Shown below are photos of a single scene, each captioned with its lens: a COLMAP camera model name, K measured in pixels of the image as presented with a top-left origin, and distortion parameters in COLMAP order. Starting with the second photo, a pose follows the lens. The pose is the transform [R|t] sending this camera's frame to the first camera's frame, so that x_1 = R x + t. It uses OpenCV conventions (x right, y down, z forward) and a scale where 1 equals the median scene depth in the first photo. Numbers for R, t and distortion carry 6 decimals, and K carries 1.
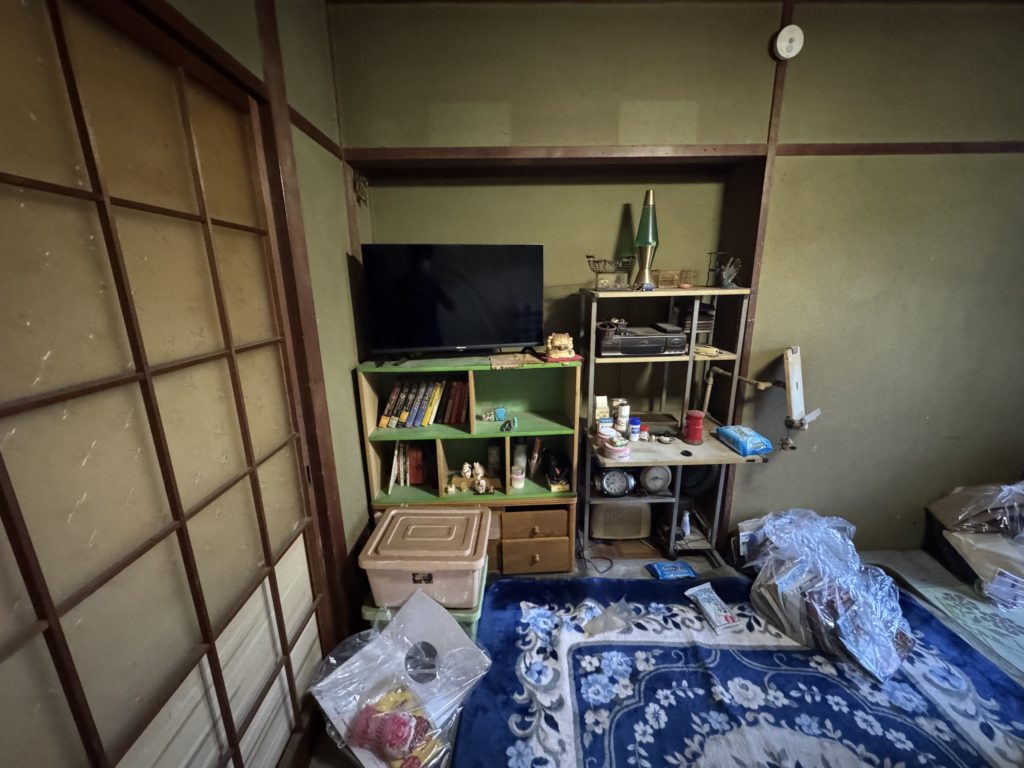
lens RADIAL K [[407.7, 0, 508.7], [0, 407.7, 381.1], [0, 0, 1]] dist [-0.003536, 0.000280]
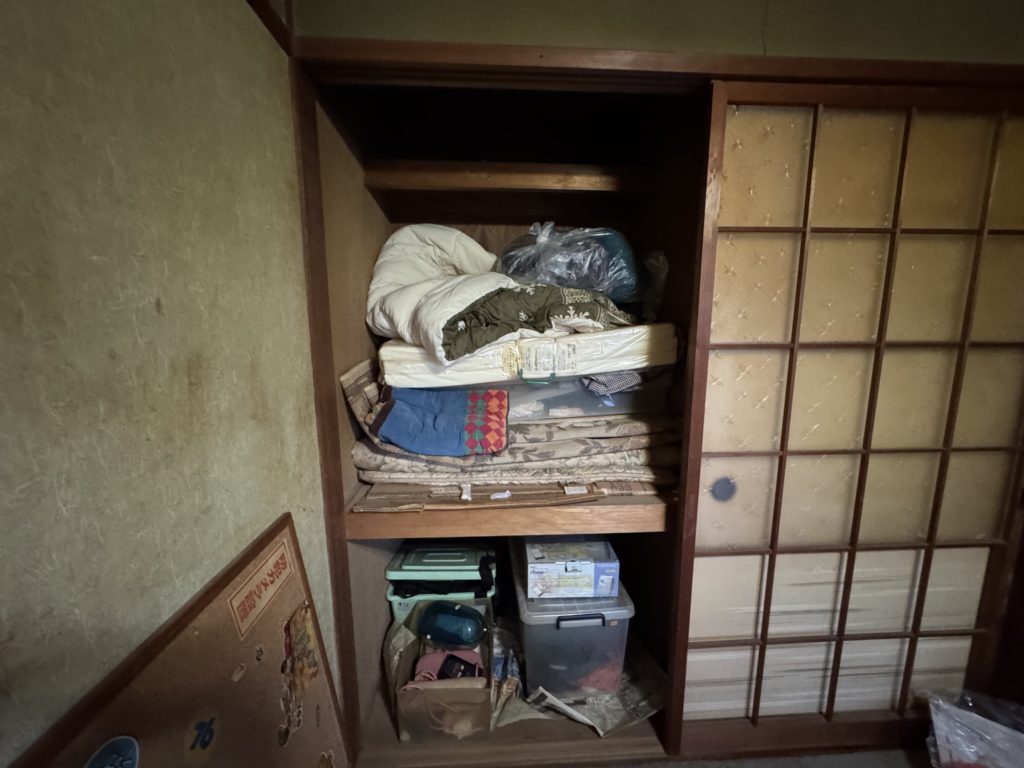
lens RADIAL K [[407.7, 0, 510.7], [0, 407.7, 383.5], [0, 0, 1]] dist [-0.003536, 0.000280]
pose [[0.025742, 0.175055, -0.984222, 0.410548], [-0.235528, 0.957894, 0.164212, 0.141108], [0.971527, 0.227585, 0.065888, -0.282297]]
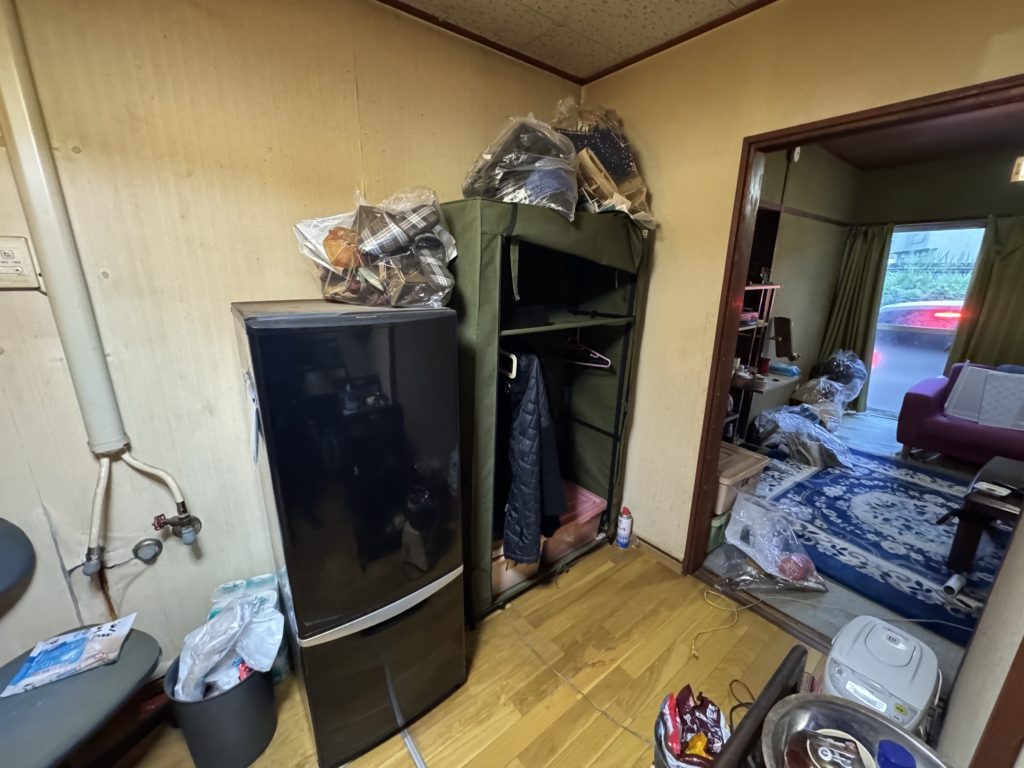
lens RADIAL K [[407.7, 0, 511.6], [0, 407.7, 381.5], [0, 0, 1]] dist [-0.003536, 0.000280]
pose [[0.797450, -0.131426, 0.588898, -1.685671], [0.122229, 0.990941, 0.055635, -0.057626], [-0.590876, 0.027614, 0.806290, 0.302117]]
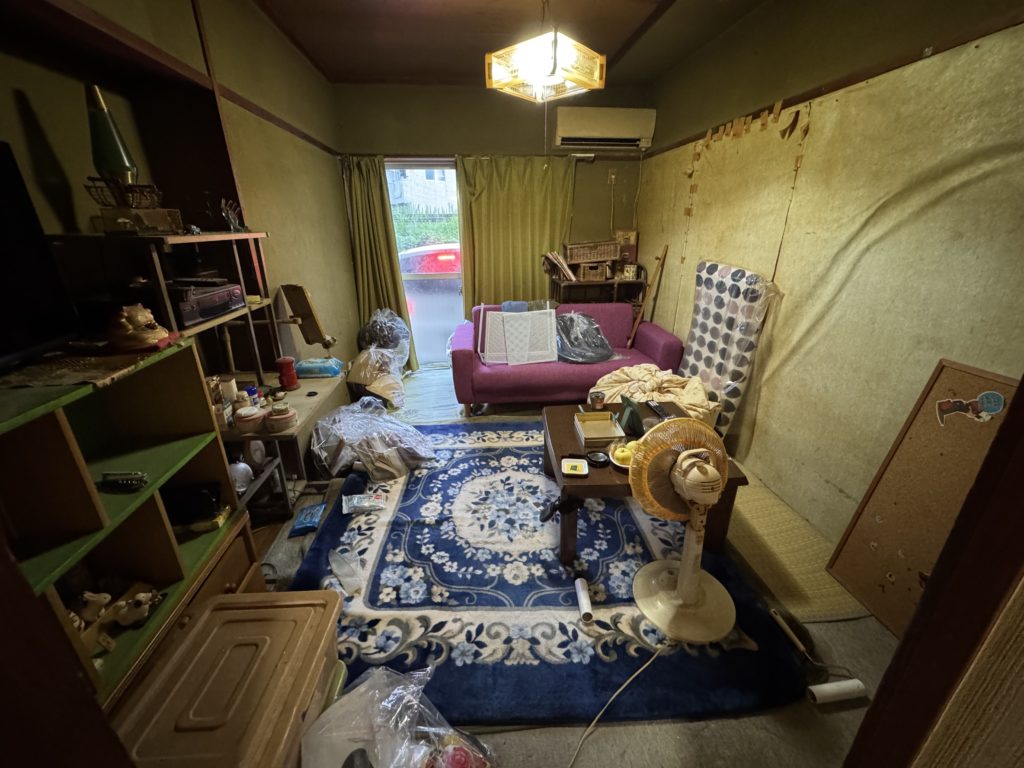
lens RADIAL K [[407.7, 0, 511.5], [0, 407.7, 384.5], [0, 0, 1]] dist [-0.003536, 0.000280]
pose [[-0.086552, -0.345465, 0.934432, -0.655512], [0.250558, 0.900254, 0.356037, -0.100691], [-0.964225, 0.264945, 0.008640, 0.556770]]
